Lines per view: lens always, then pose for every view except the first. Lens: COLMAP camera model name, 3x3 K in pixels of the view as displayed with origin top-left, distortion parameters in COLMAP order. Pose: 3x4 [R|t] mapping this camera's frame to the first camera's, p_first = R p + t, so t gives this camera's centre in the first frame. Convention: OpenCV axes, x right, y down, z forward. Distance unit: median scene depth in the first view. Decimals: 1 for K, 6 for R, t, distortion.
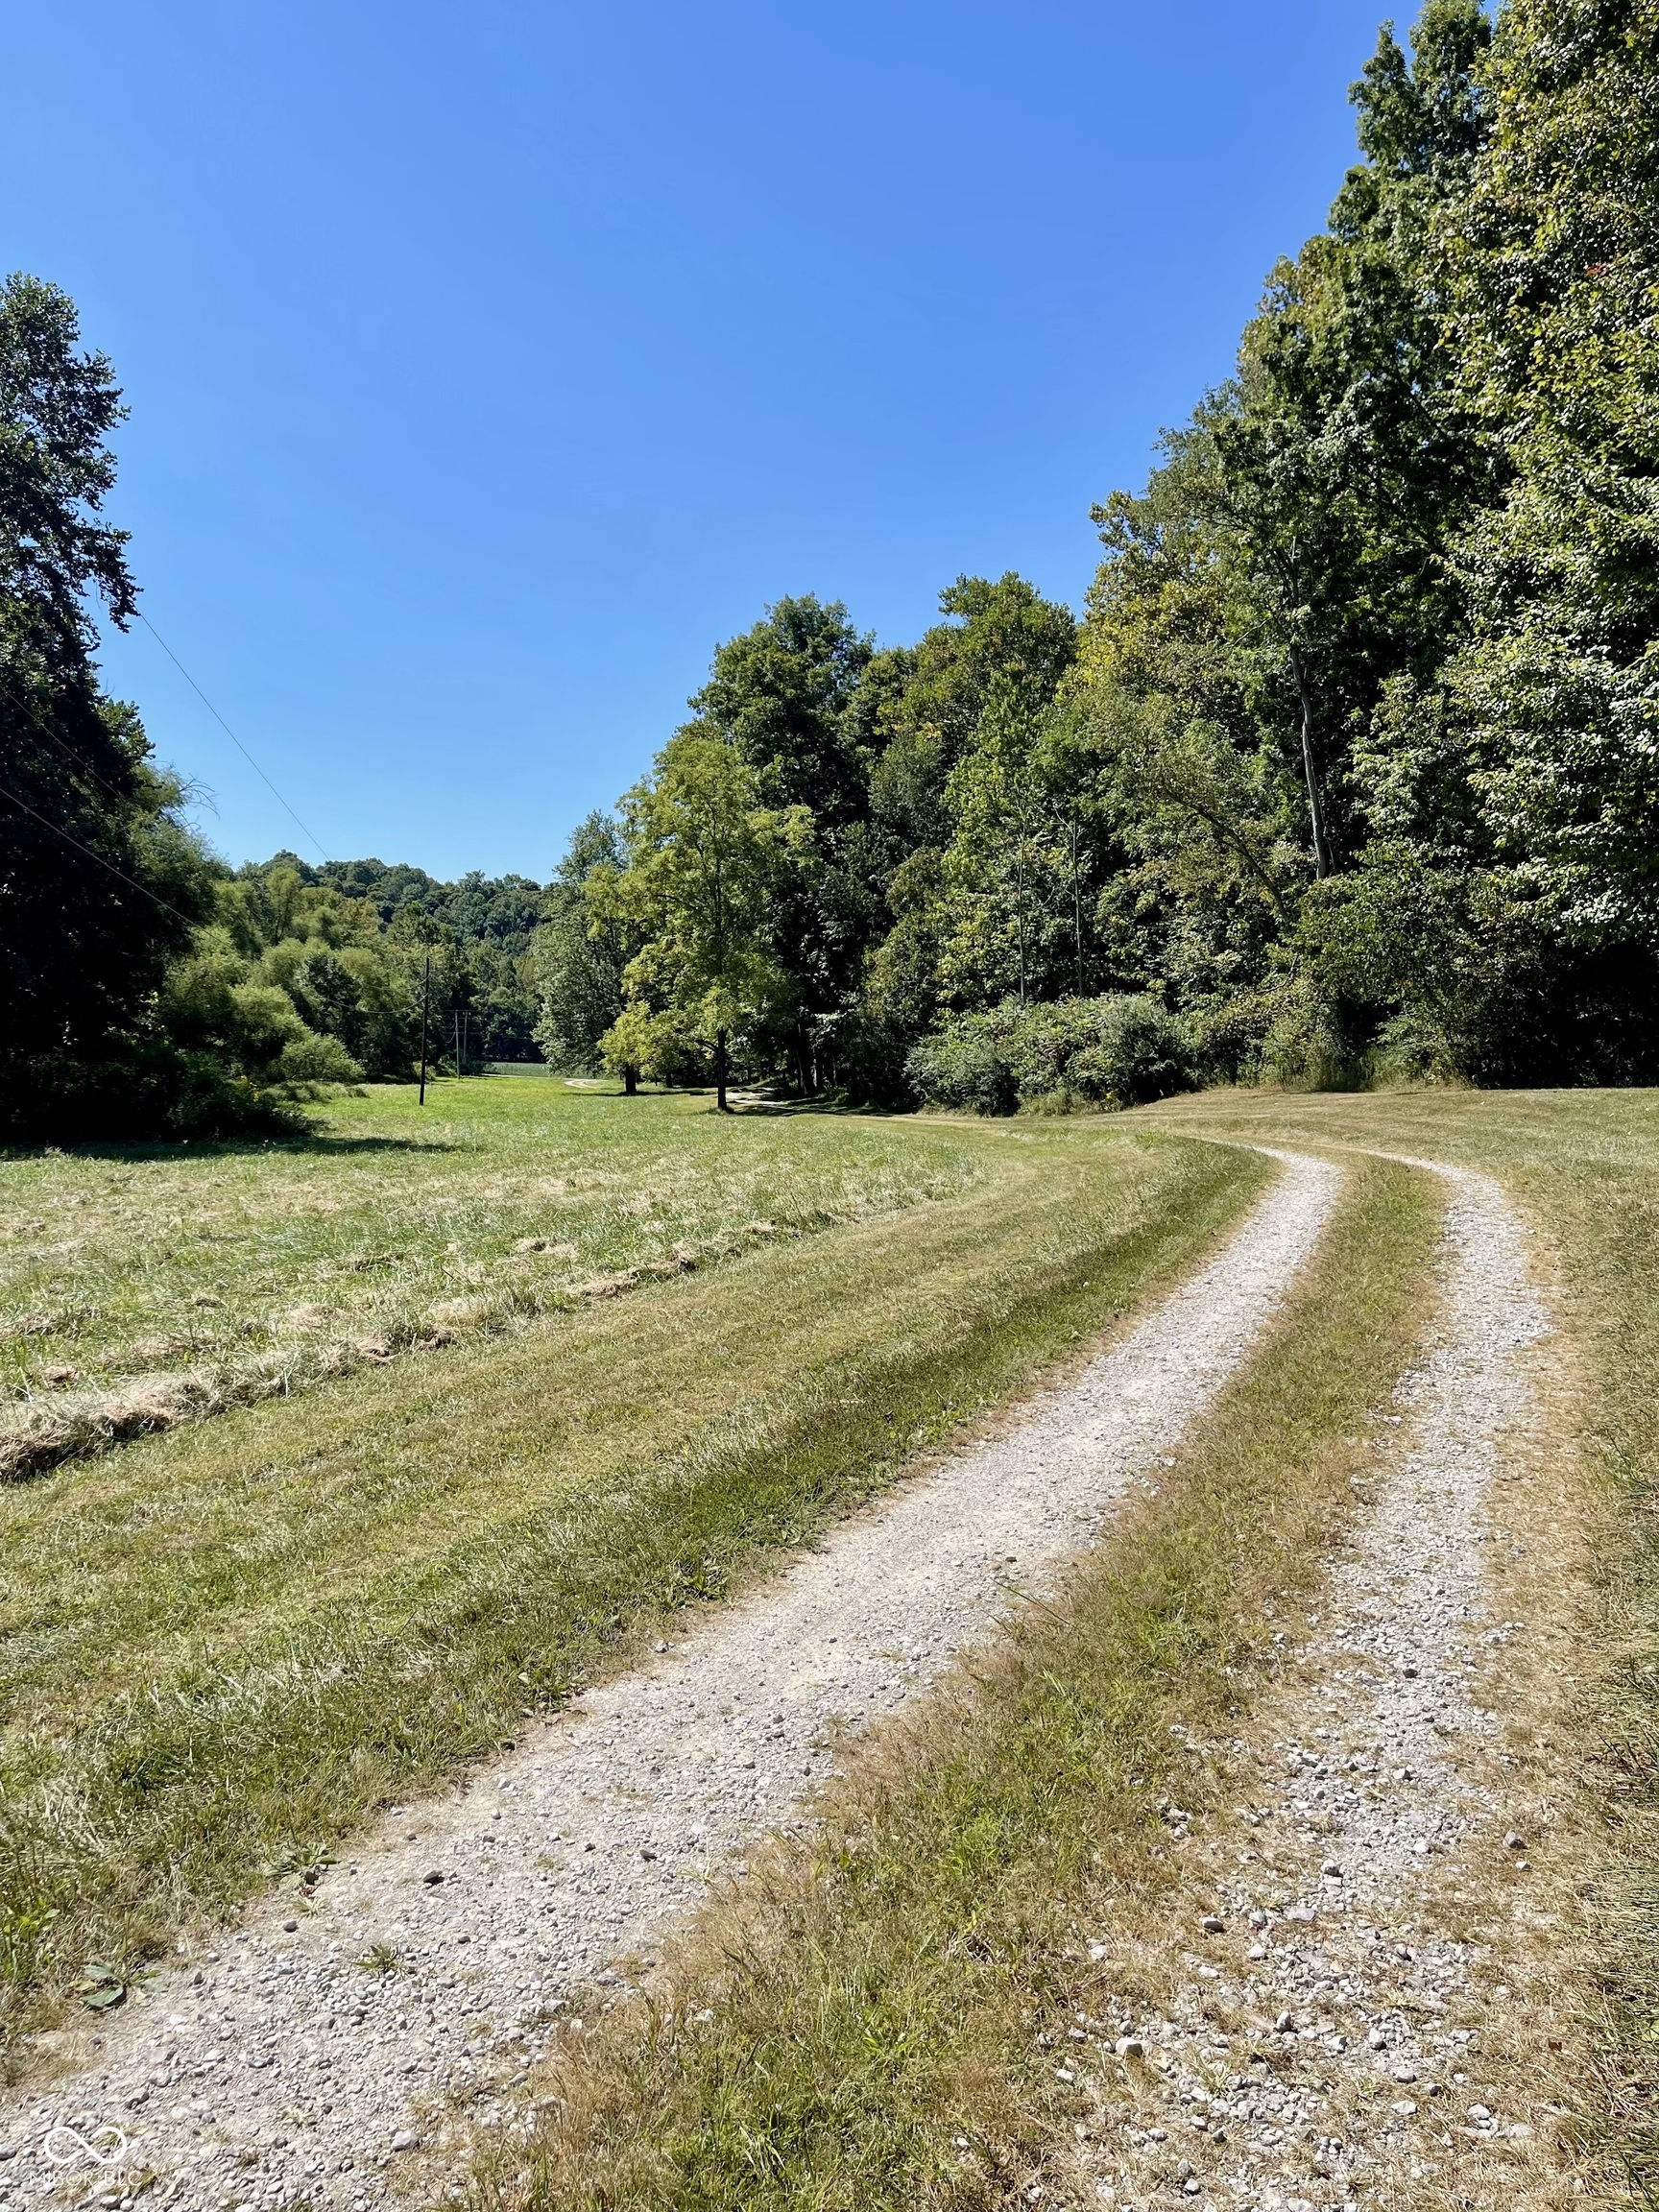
lens RADIAL K [[1680.0, 0, 818.2], [0, 1680.0, 1102.6], [0, 0, 1]] dist [0.090526, -0.107681]
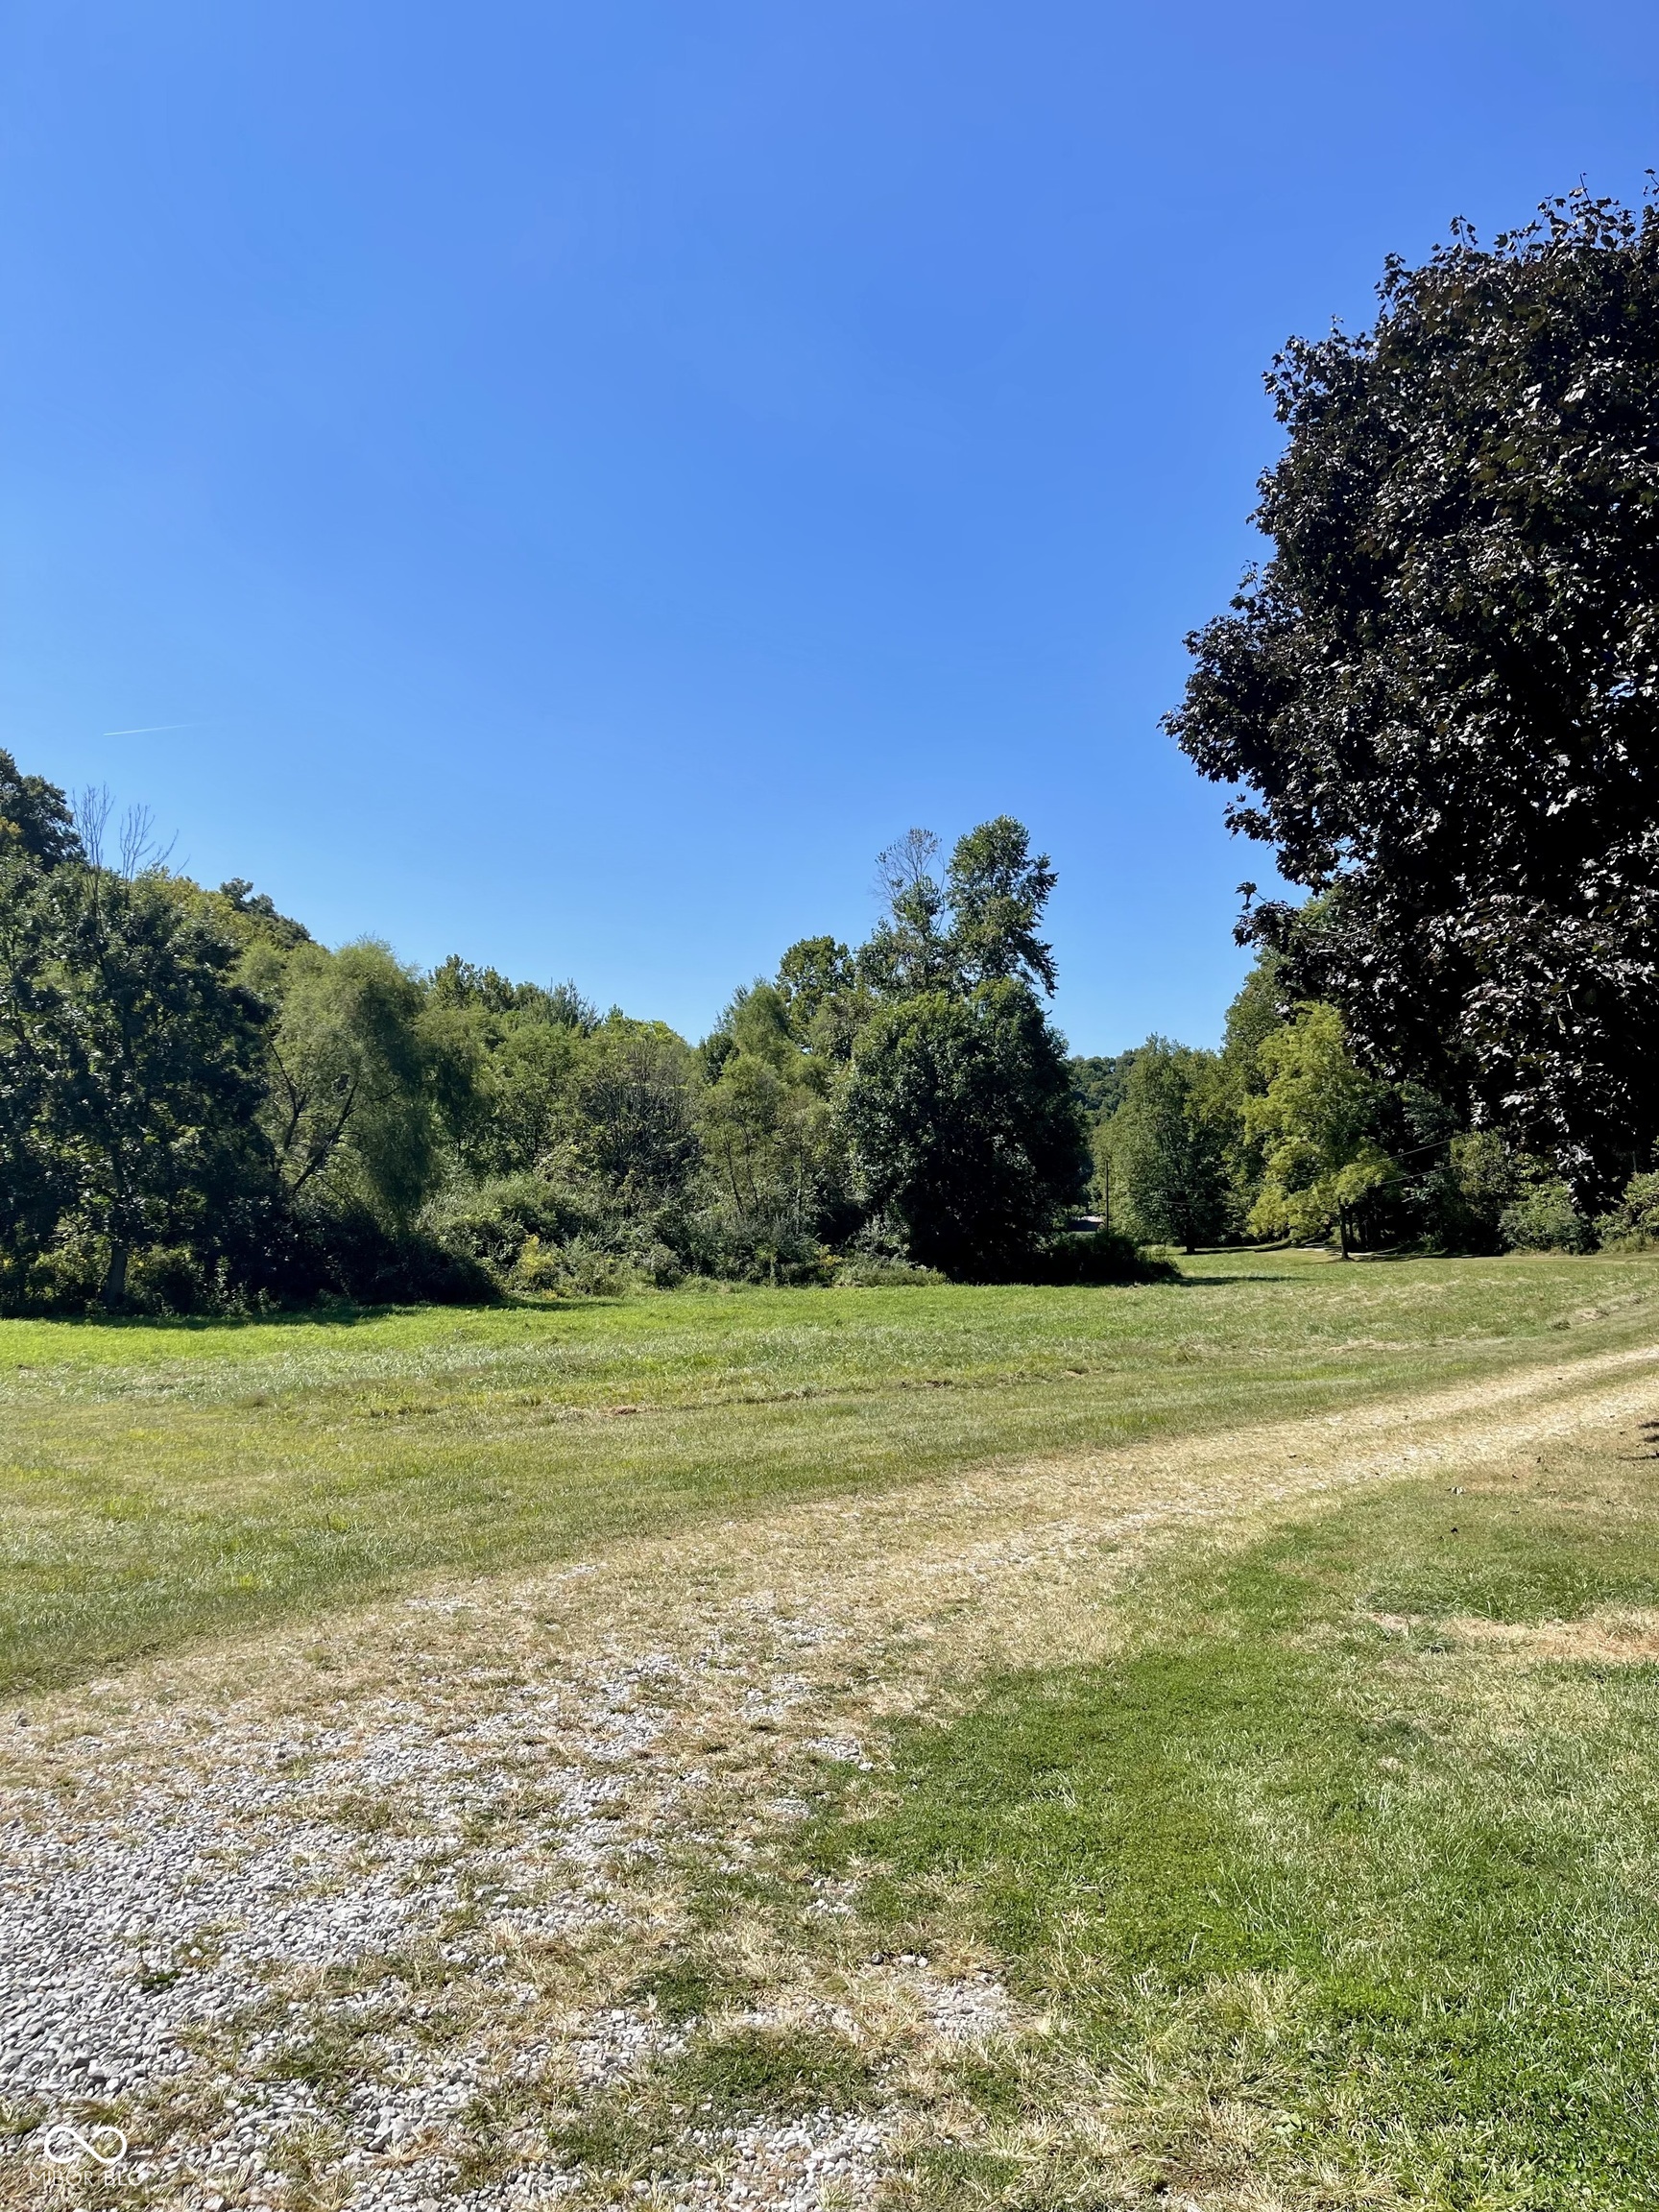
lens RADIAL K [[1680.0, 0, 818.2], [0, 1680.0, 1102.6], [0, 0, 1]] dist [0.090526, -0.107681]
pose [[0.974161, -0.053015, -0.219544, -0.231934], [0.031151, 0.994309, -0.101882, 0.007327], [0.223696, 0.092410, 0.970268, -0.683884]]
